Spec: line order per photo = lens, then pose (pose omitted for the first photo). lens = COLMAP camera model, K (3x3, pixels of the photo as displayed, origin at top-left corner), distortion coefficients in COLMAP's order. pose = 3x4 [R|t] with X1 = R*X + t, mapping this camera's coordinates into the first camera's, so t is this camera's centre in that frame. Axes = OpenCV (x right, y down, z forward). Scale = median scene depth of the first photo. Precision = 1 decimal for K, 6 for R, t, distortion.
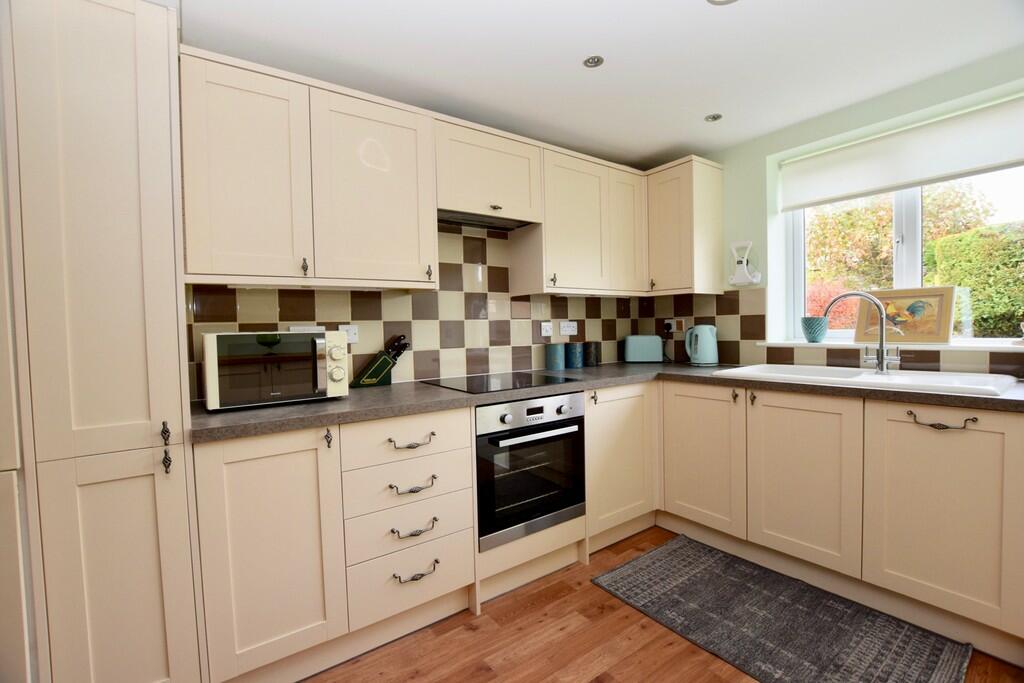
lens RADIAL K [[445.0, 0, 512.0], [0, 445.0, 341.5], [0, 0, 1]] dist [-0.038373, 0.000137]
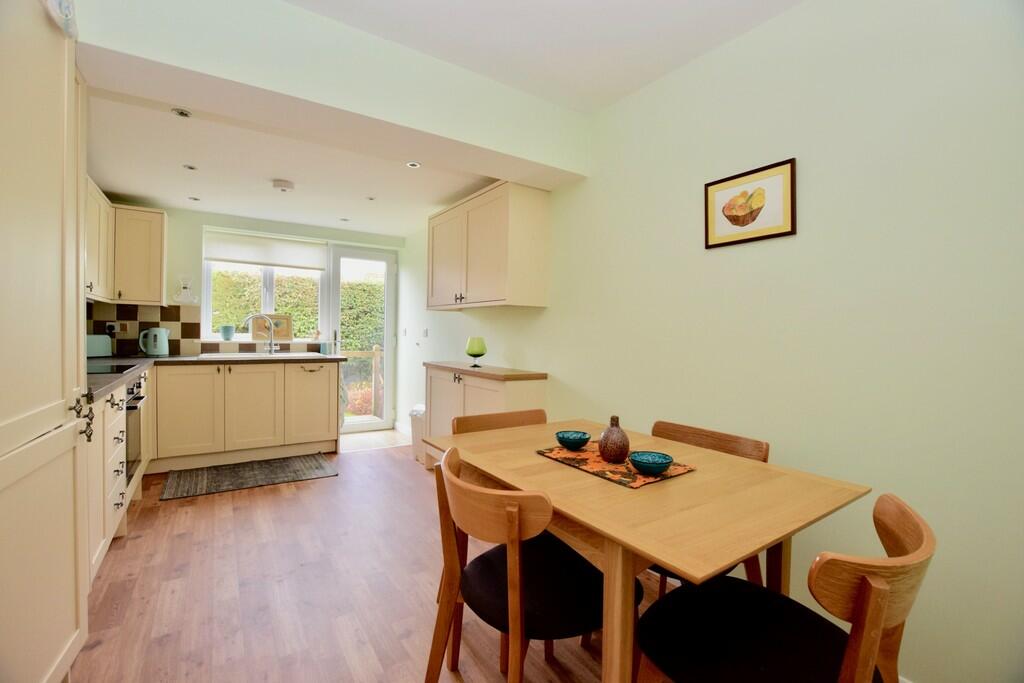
lens RADIAL K [[445.0, 0, 512.0], [0, 445.0, 341.5], [0, 0, 1]] dist [-0.038373, 0.000137]
pose [[0.018958, 0.007042, 0.999795, -1.078586], [0.012324, 0.999898, -0.007277, 0.035032], [-0.999744, 0.012460, 0.018869, -0.178950]]
